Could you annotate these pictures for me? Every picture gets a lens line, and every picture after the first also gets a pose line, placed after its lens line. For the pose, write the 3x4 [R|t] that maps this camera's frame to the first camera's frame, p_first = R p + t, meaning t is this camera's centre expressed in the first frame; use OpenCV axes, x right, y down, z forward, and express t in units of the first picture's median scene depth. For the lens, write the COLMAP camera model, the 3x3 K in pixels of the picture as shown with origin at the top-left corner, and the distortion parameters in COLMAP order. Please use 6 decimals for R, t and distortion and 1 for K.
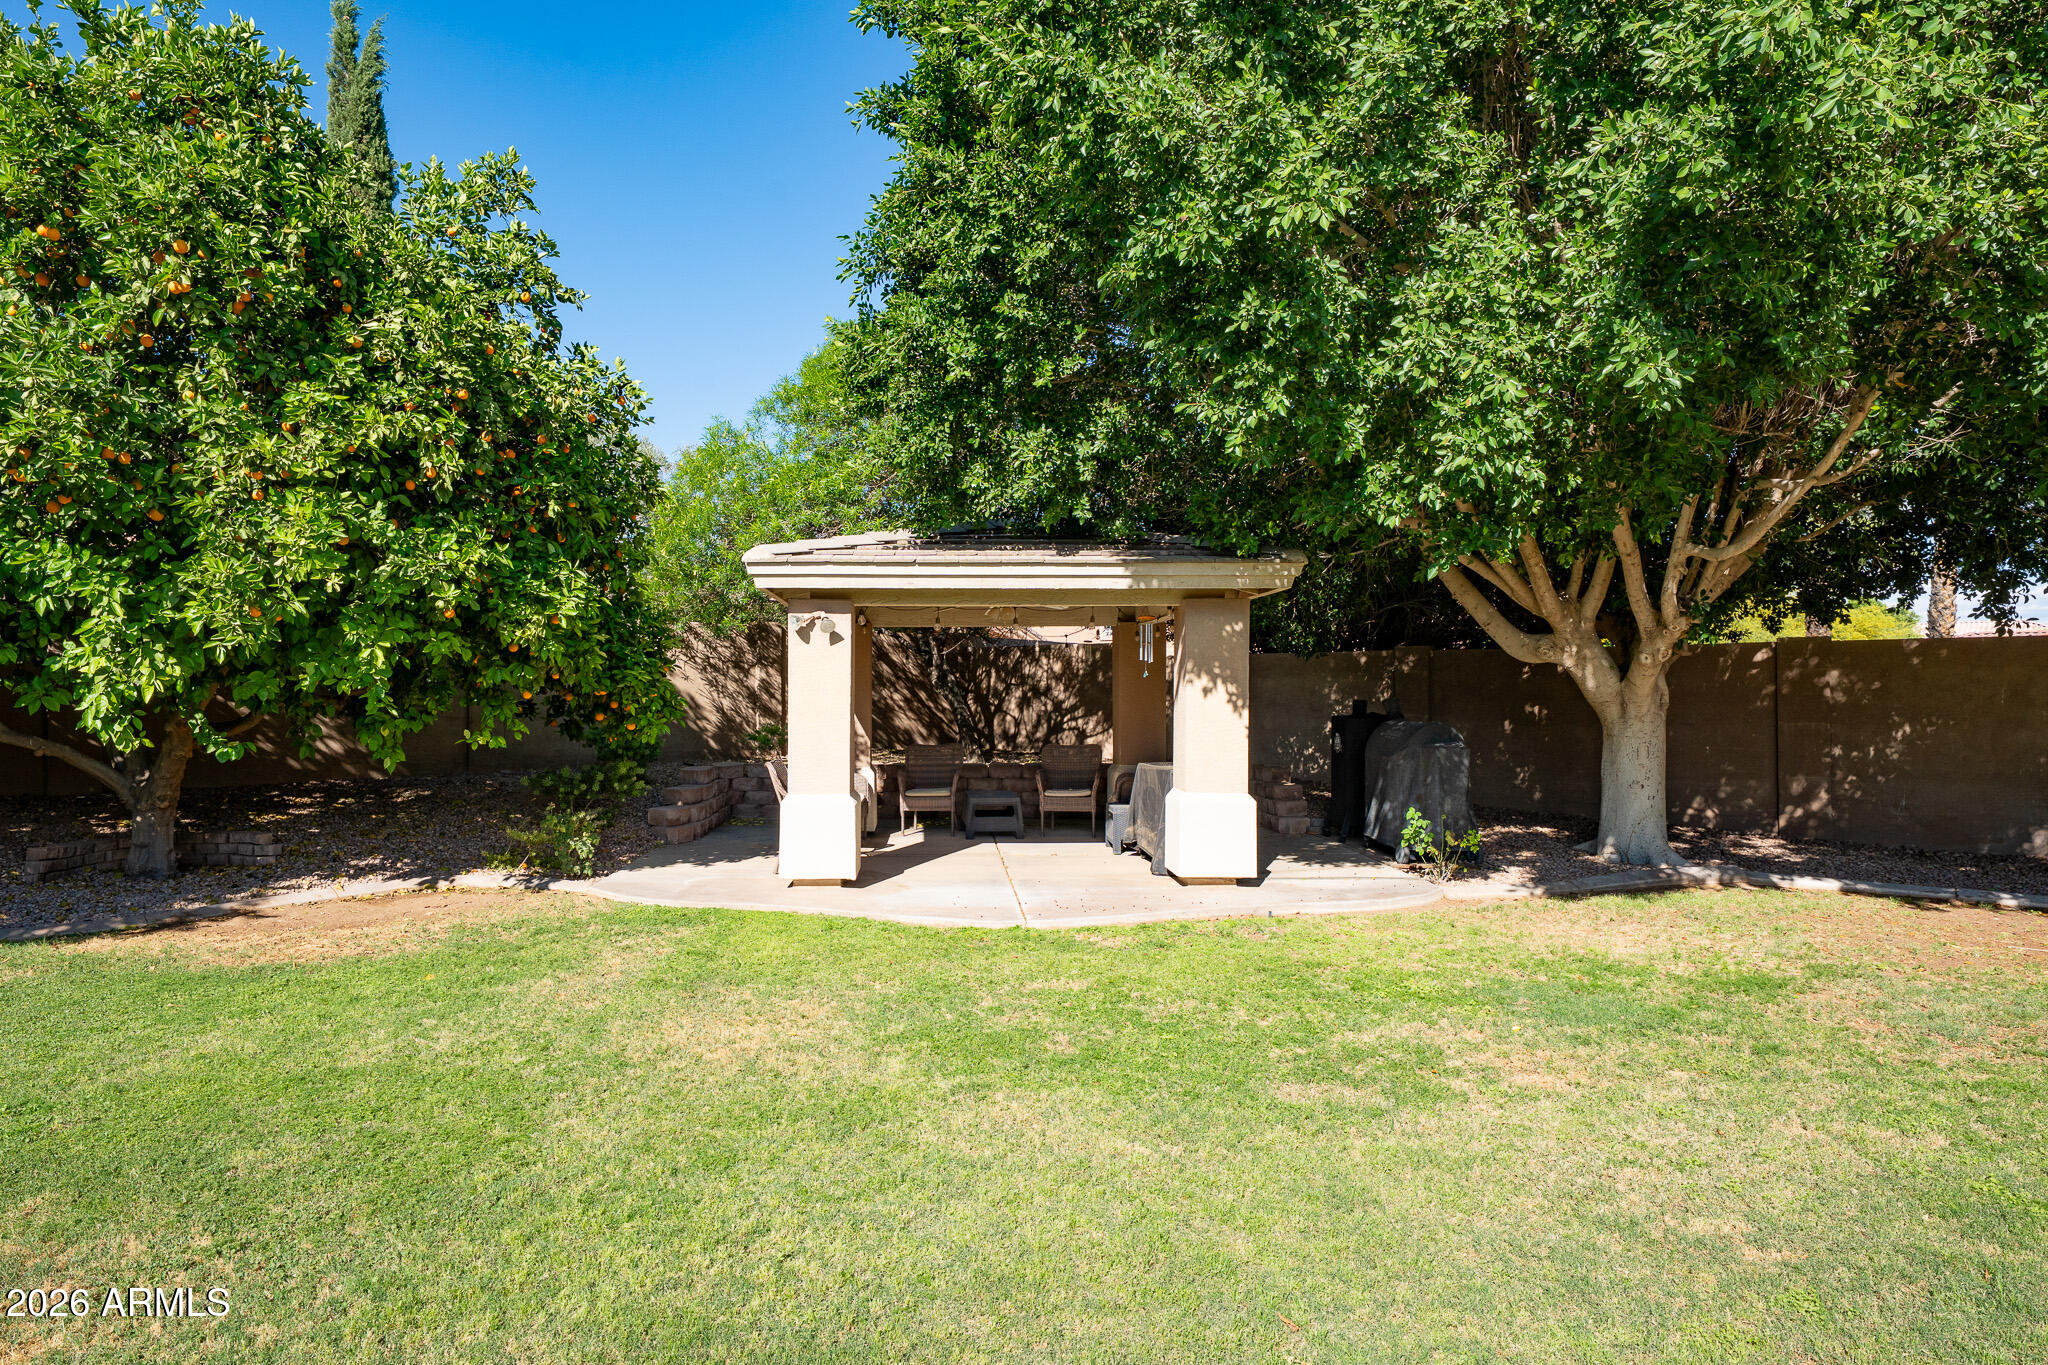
lens RADIAL K [[1132.2, 0, 917.2], [0, 1132.2, 690.8], [0, 0, 1]] dist [0.008568, -0.000842]
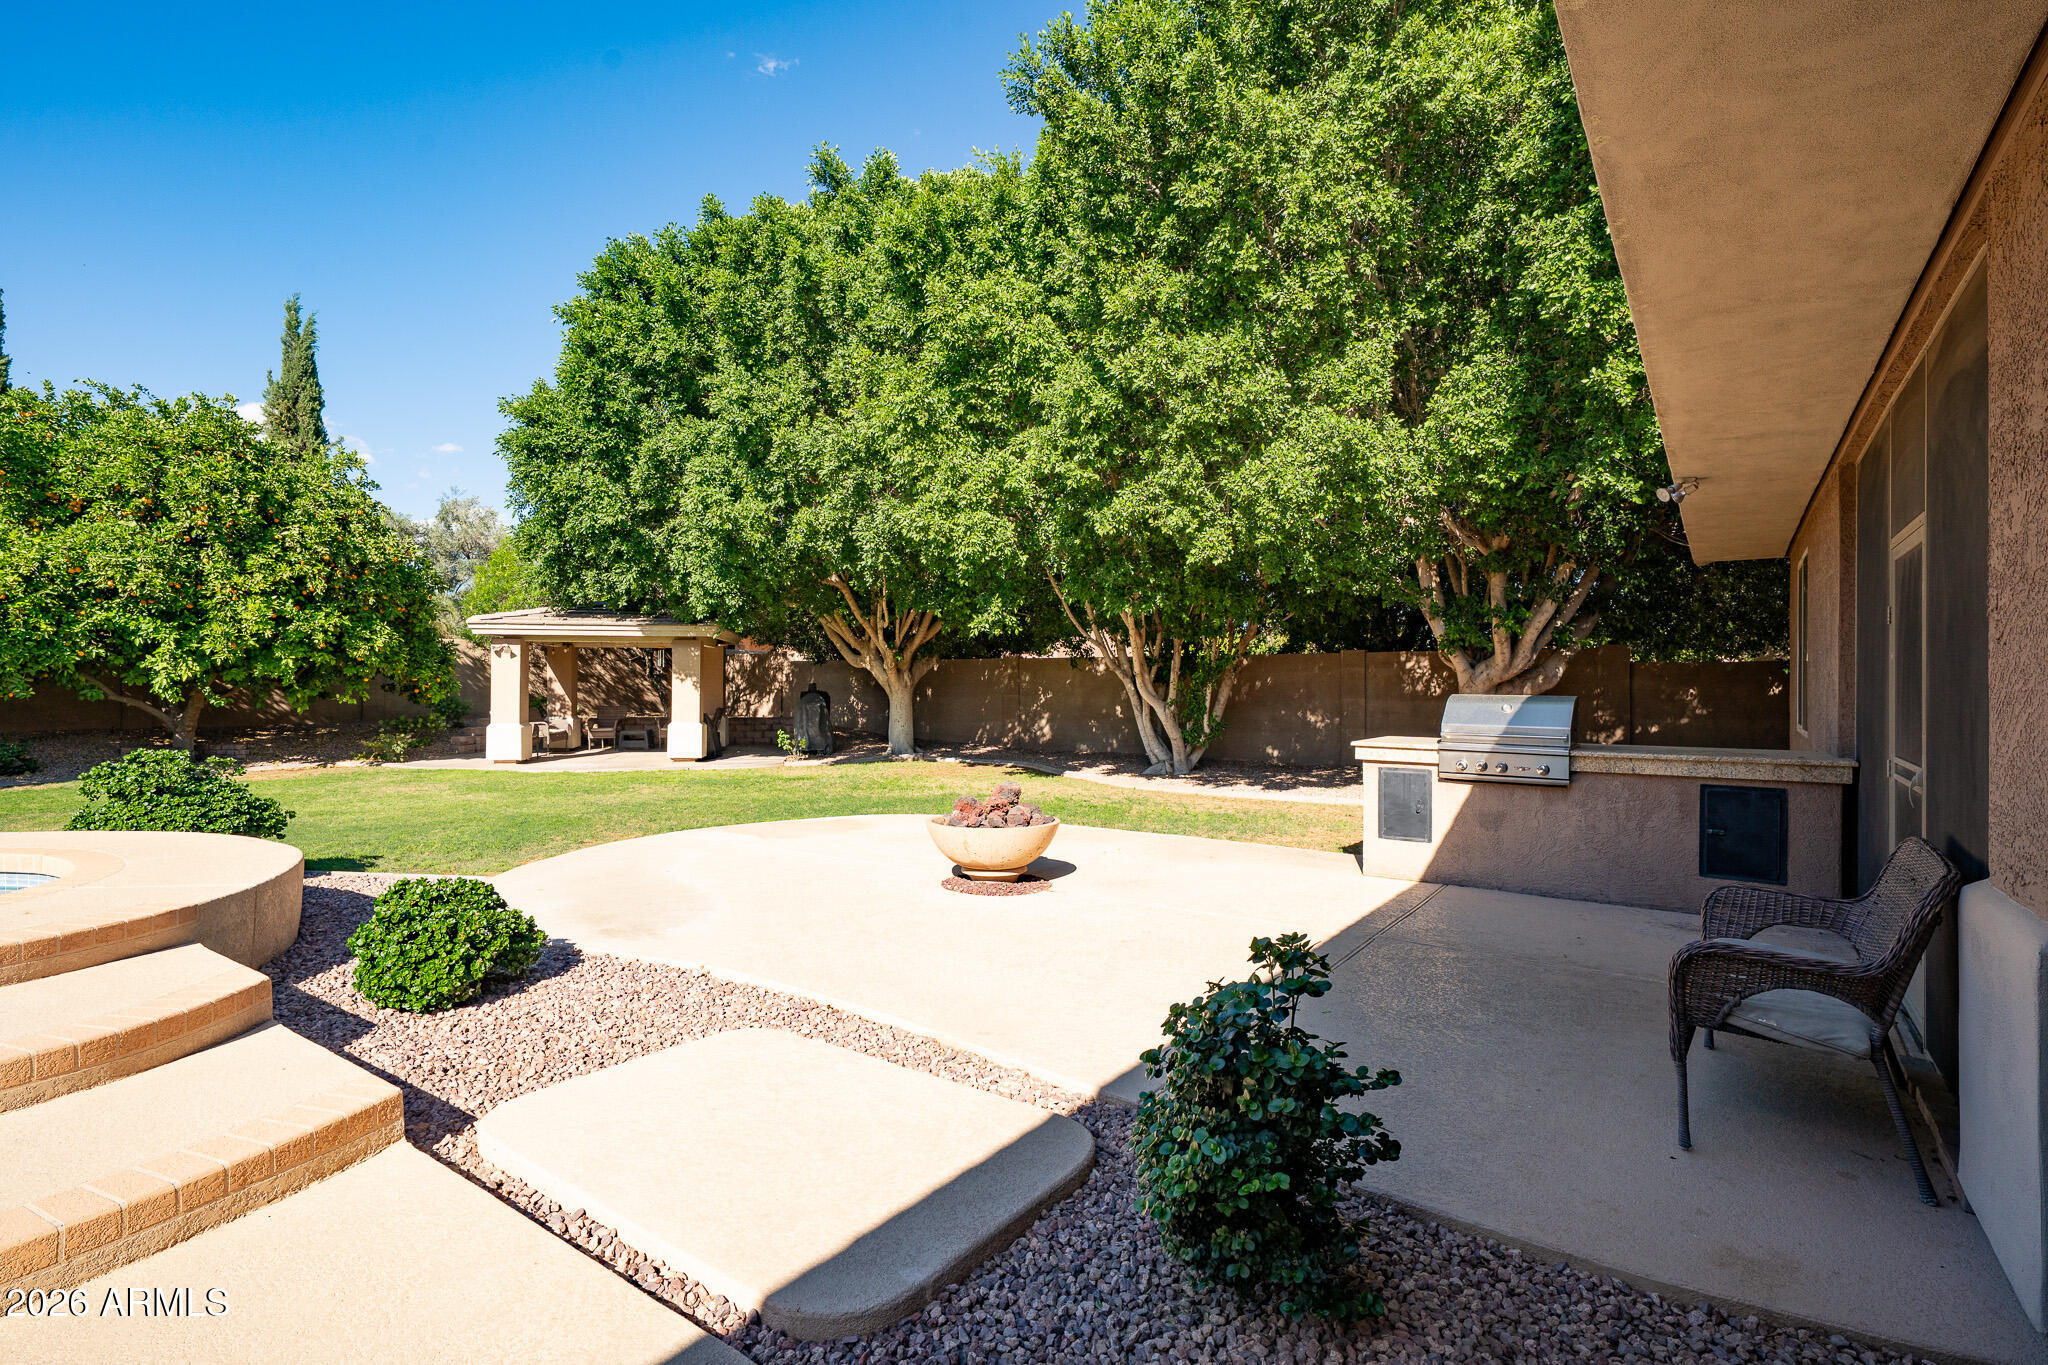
lens RADIAL K [[989.5, 0, 1024.6], [0, 989.5, 683.6], [0, 0, 1]] dist [0.002517, 0.000814]
pose [[0.990591, 0.005375, 0.136753, 0.777689], [-0.005673, 0.999982, 0.001794, 0.001085], [-0.136741, -0.002553, 0.990604, -1.290969]]
